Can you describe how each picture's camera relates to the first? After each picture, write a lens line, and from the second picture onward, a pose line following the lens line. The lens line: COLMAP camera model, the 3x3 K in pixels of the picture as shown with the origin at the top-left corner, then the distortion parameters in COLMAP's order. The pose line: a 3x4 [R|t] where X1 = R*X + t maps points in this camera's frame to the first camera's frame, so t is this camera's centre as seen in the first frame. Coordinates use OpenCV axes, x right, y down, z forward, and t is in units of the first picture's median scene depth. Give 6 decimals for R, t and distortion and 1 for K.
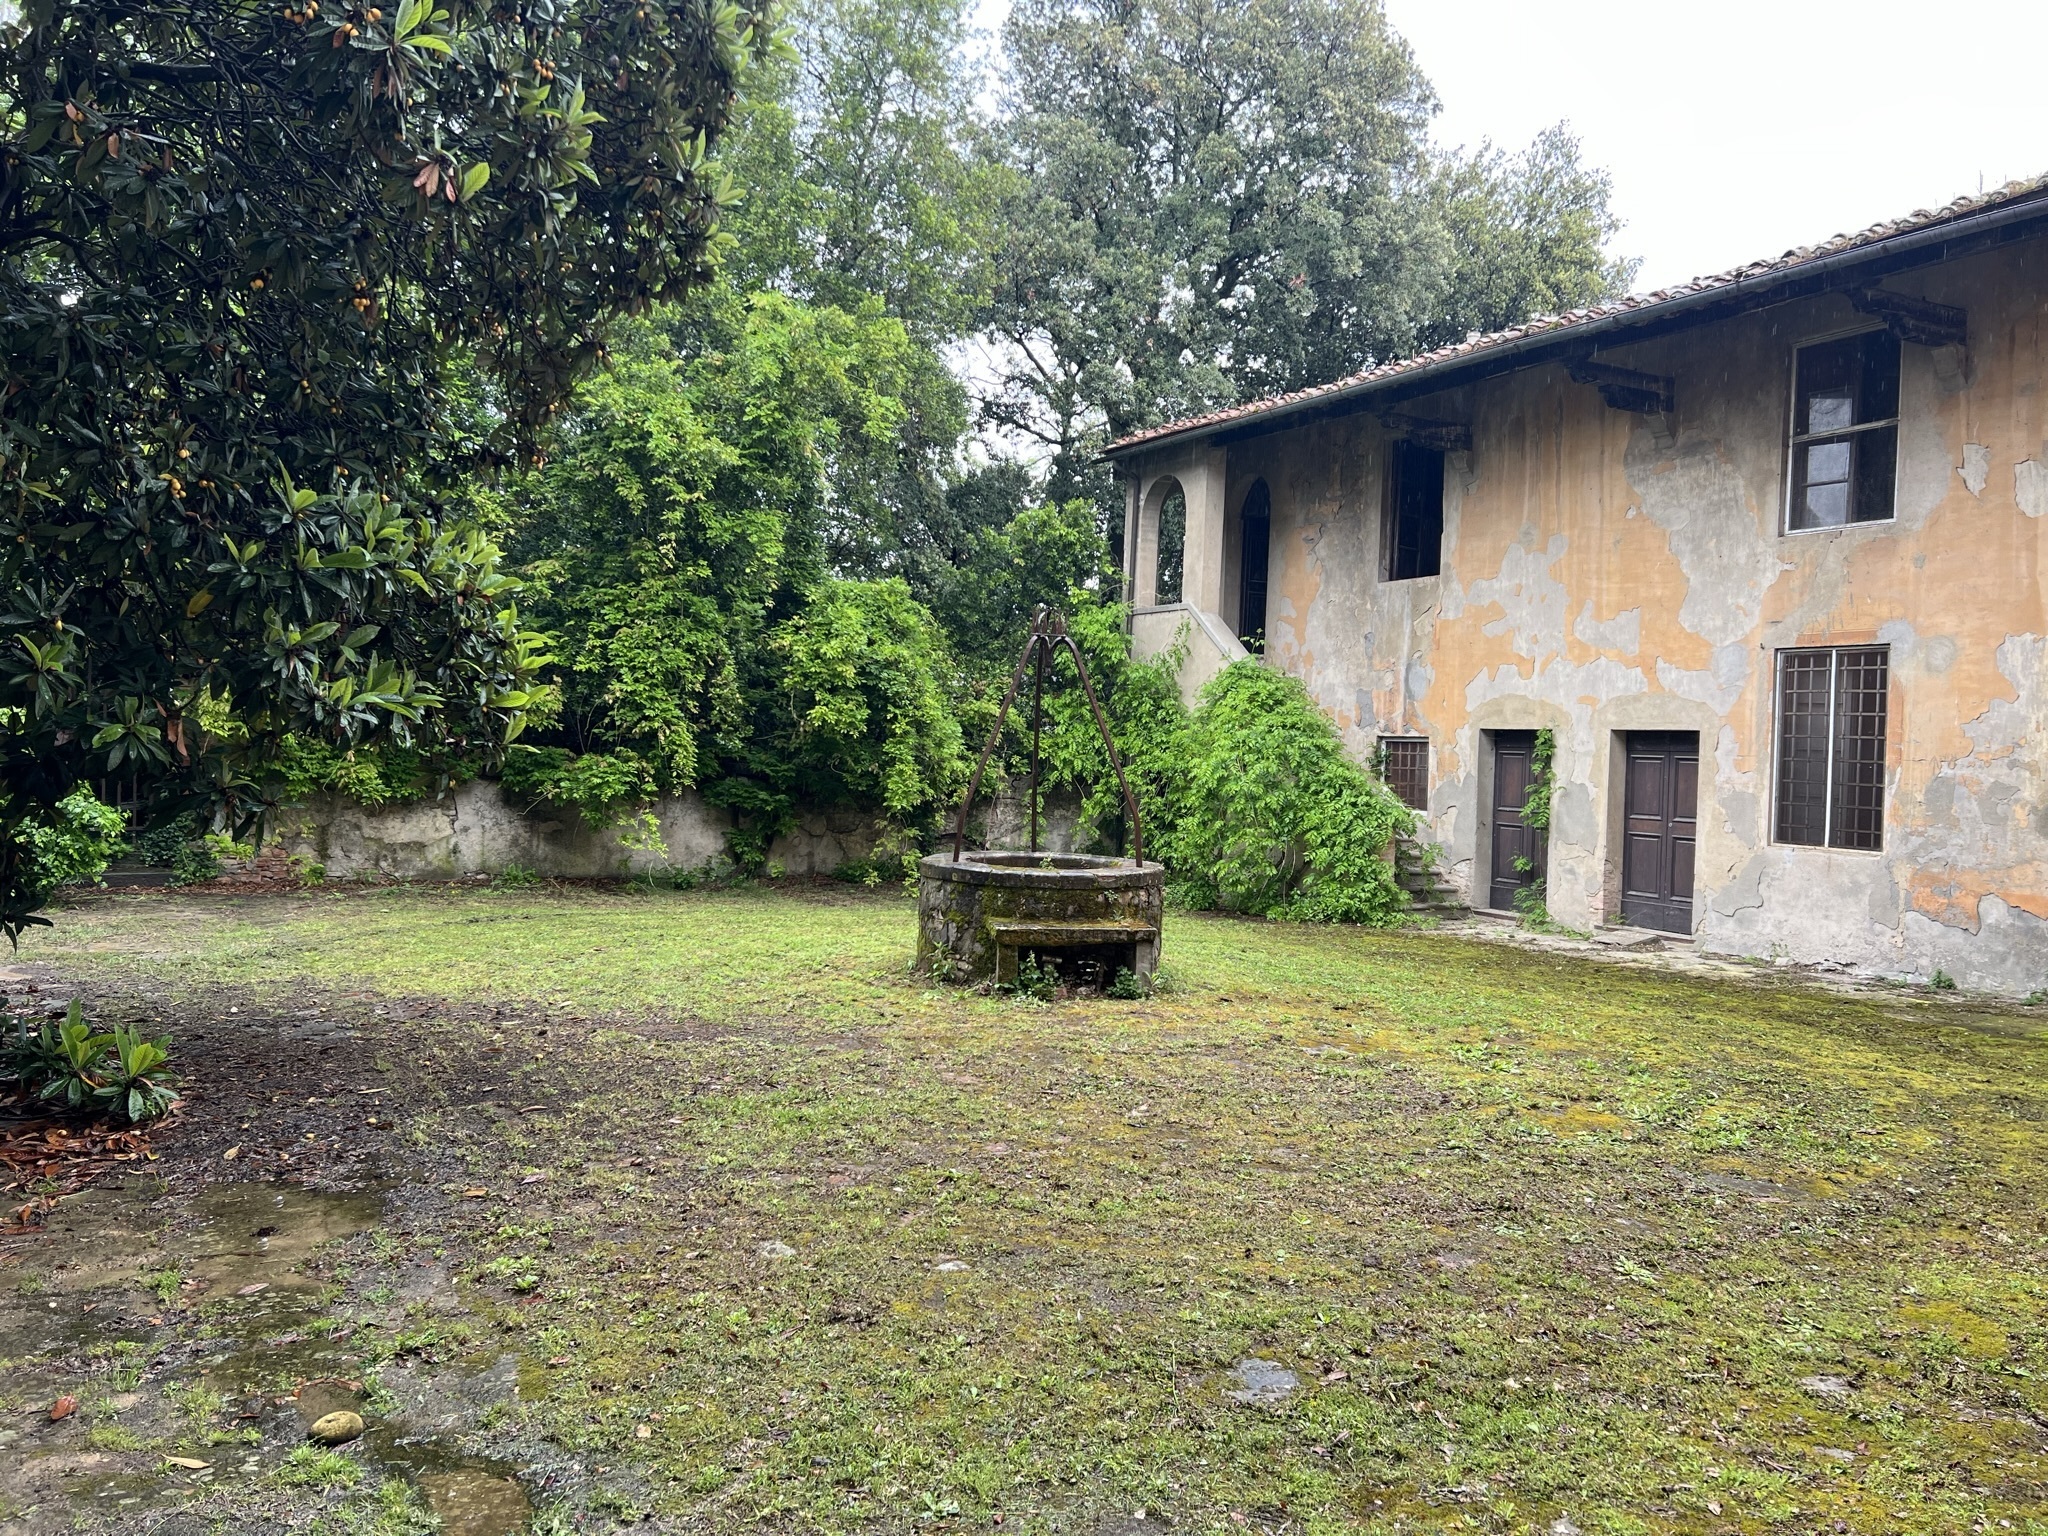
lens RADIAL K [[1532.4, 0, 1018.9], [0, 1532.4, 775.5], [0, 0, 1]] dist [0.059426, -0.070398]
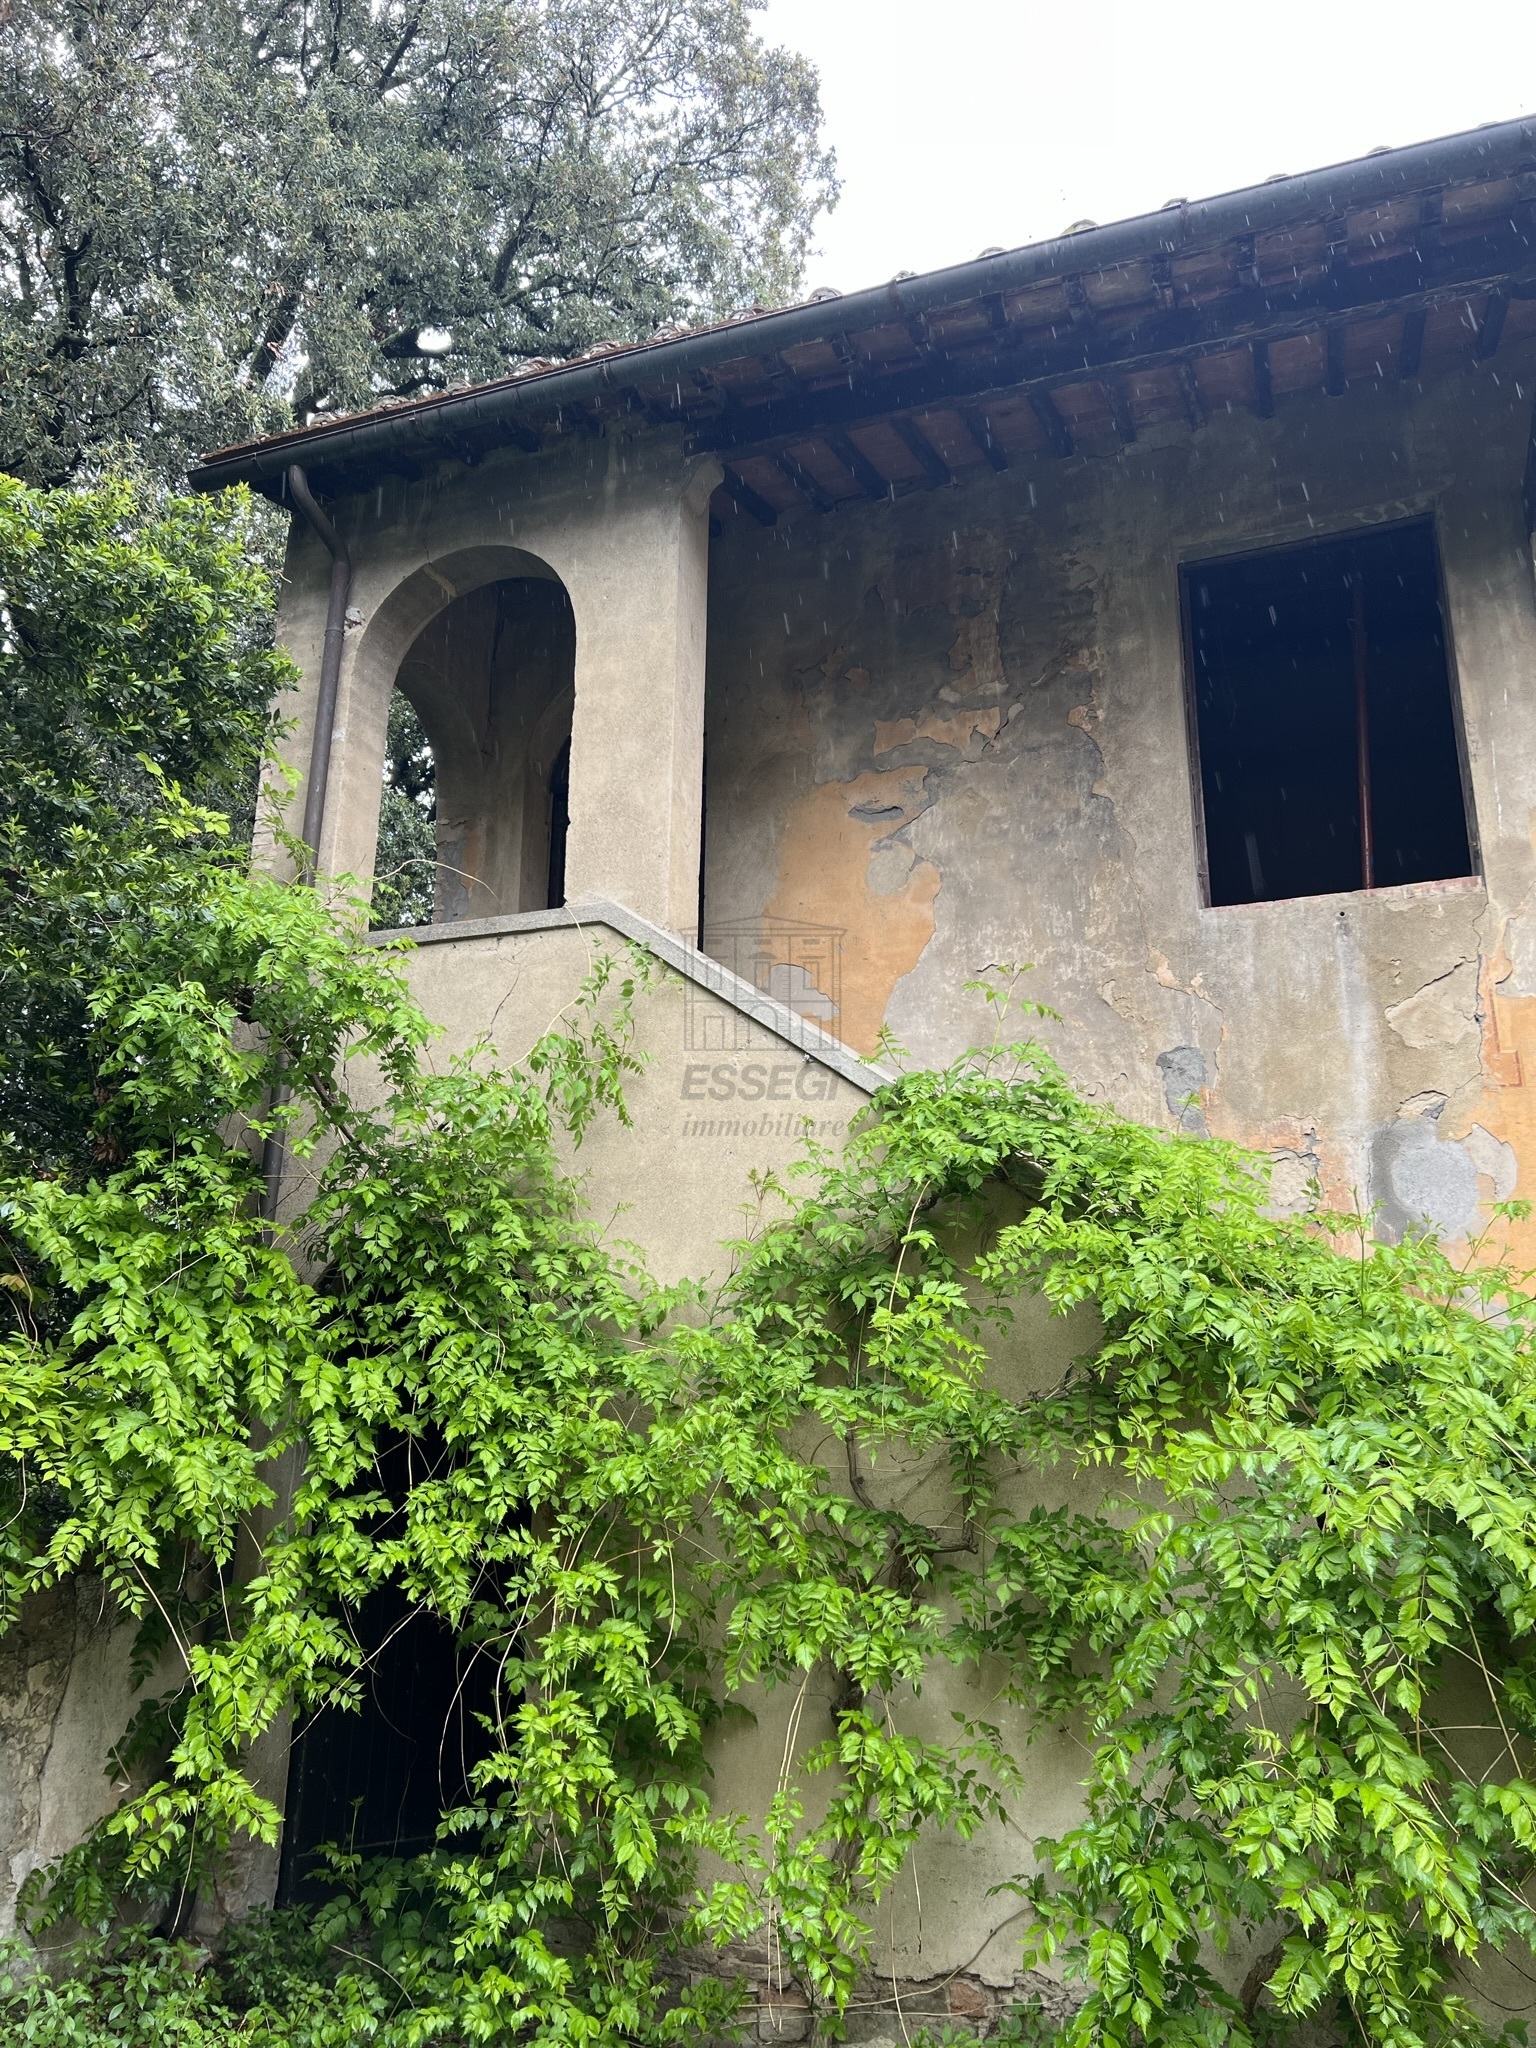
lens RADIAL K [[1532.4, 0, 758.5], [0, 1532.4, 1026.2], [0, 0, 1]] dist [0.059426, -0.070398]
pose [[0.746974, 0.162444, 0.644703, -0.067646], [0.026412, 0.961676, -0.272913, -0.009139], [-0.664329, 0.220886, 0.714056, 0.942124]]
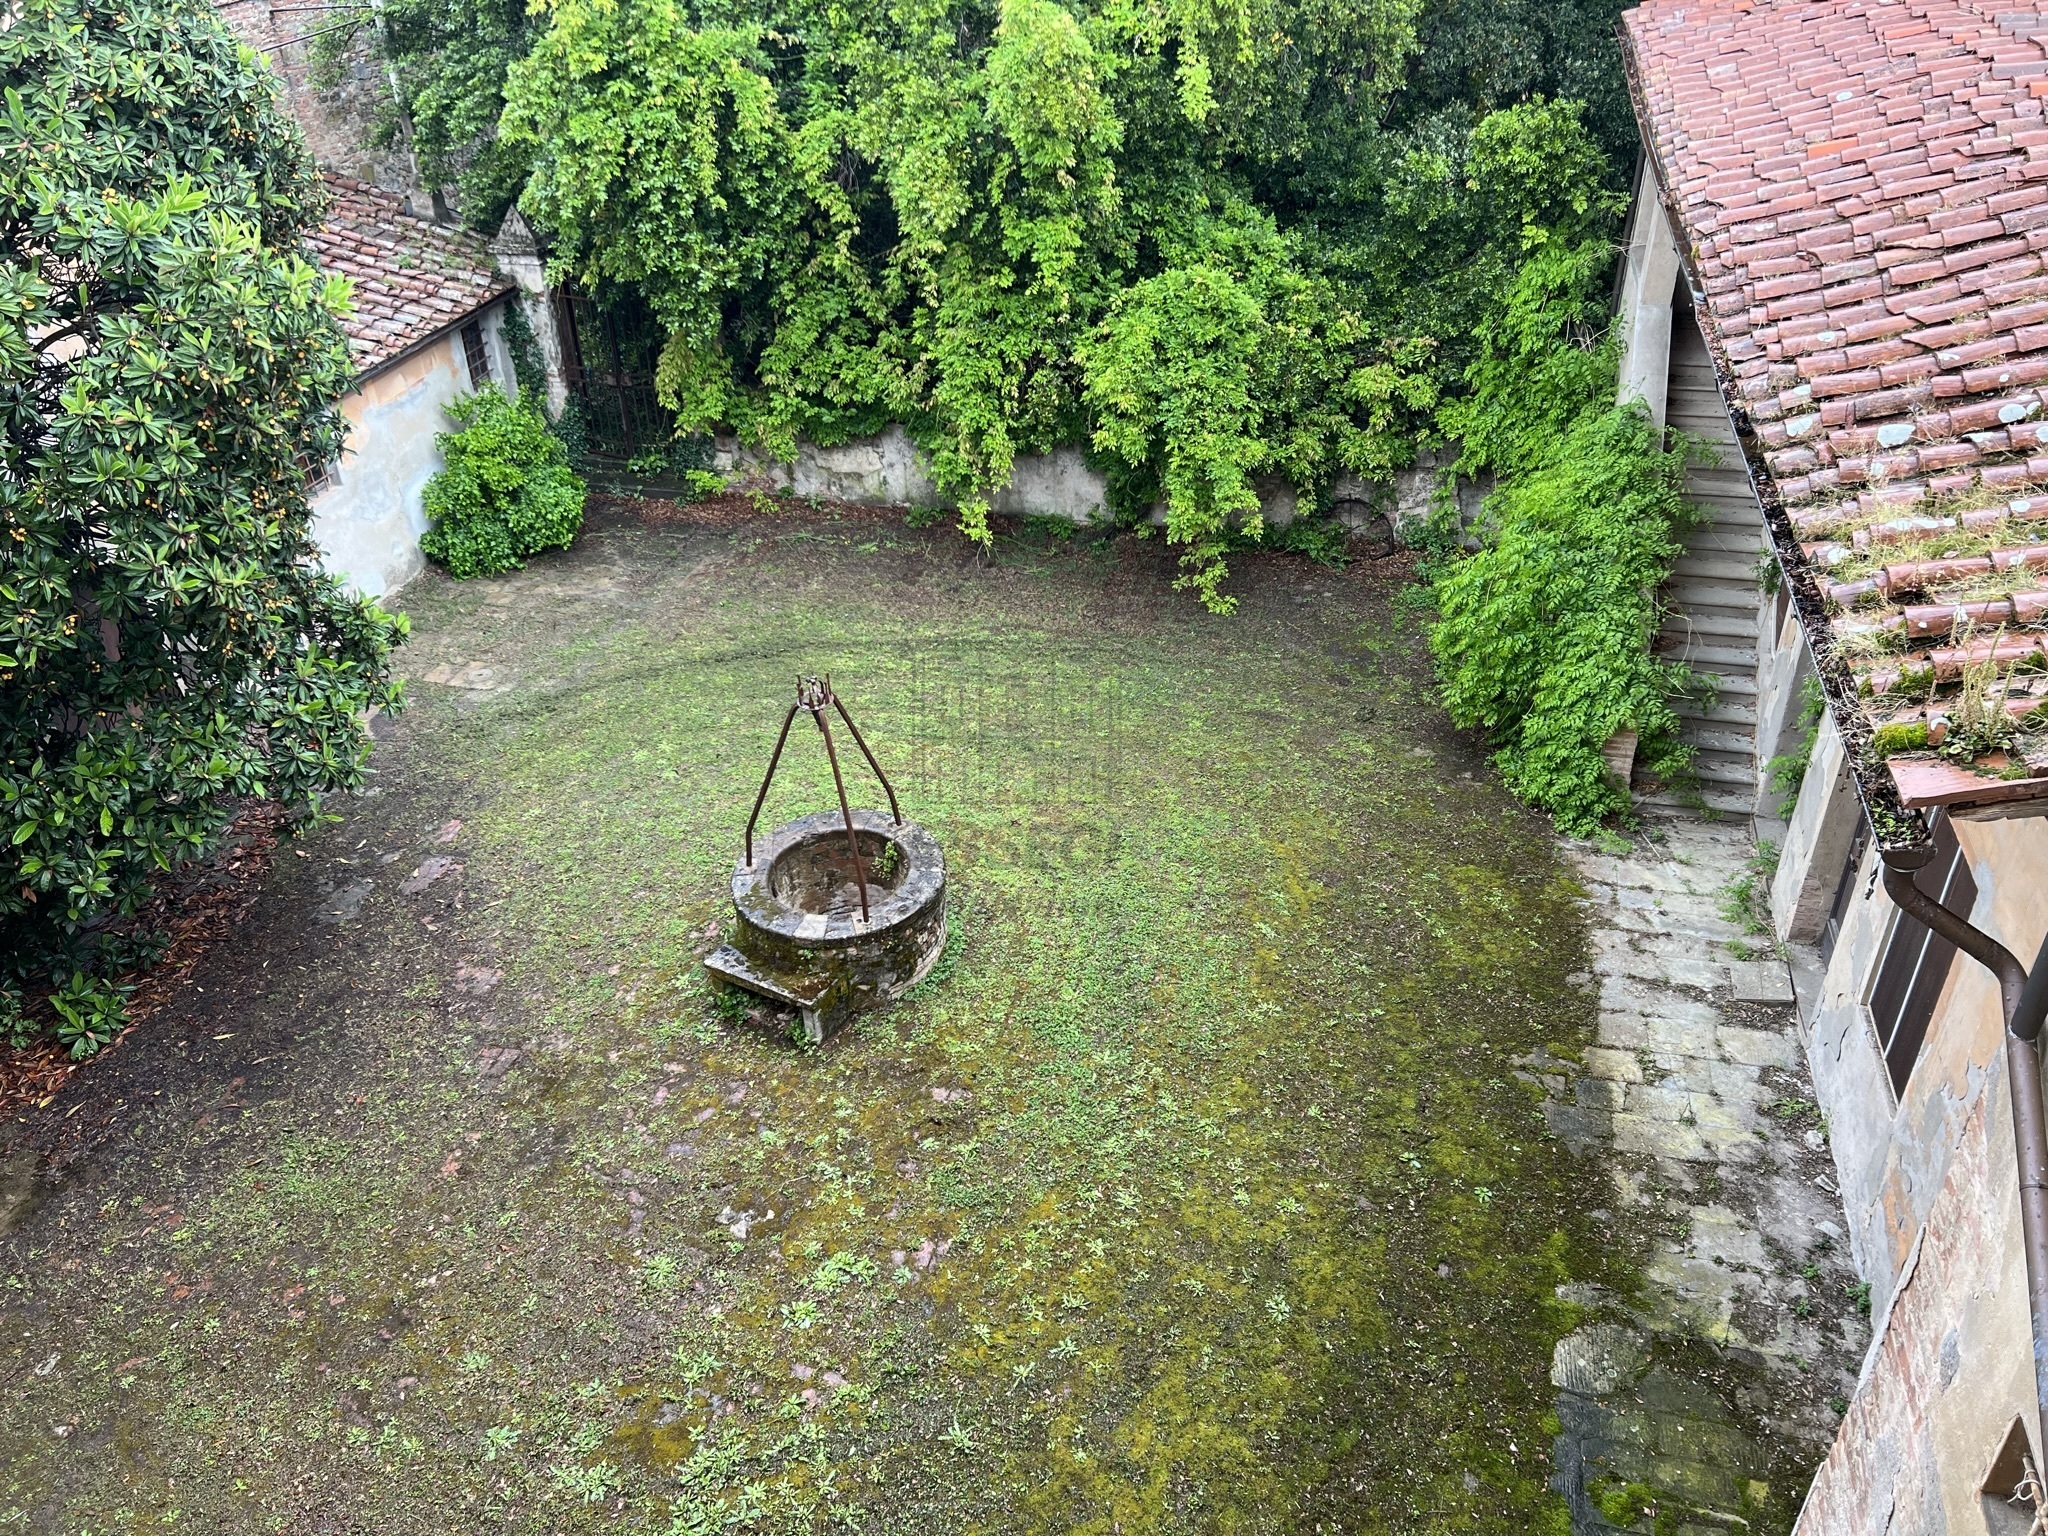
lens RADIAL K [[1532.4, 0, 1012.1], [0, 1532.4, 750.5], [0, 0, 1]] dist [0.059426, -0.070398]
pose [[0.742690, 0.304349, -0.596476, 0.497712], [0.049783, 0.863187, 0.502424, -0.381658], [0.667783, -0.402839, 0.625929, 0.267779]]
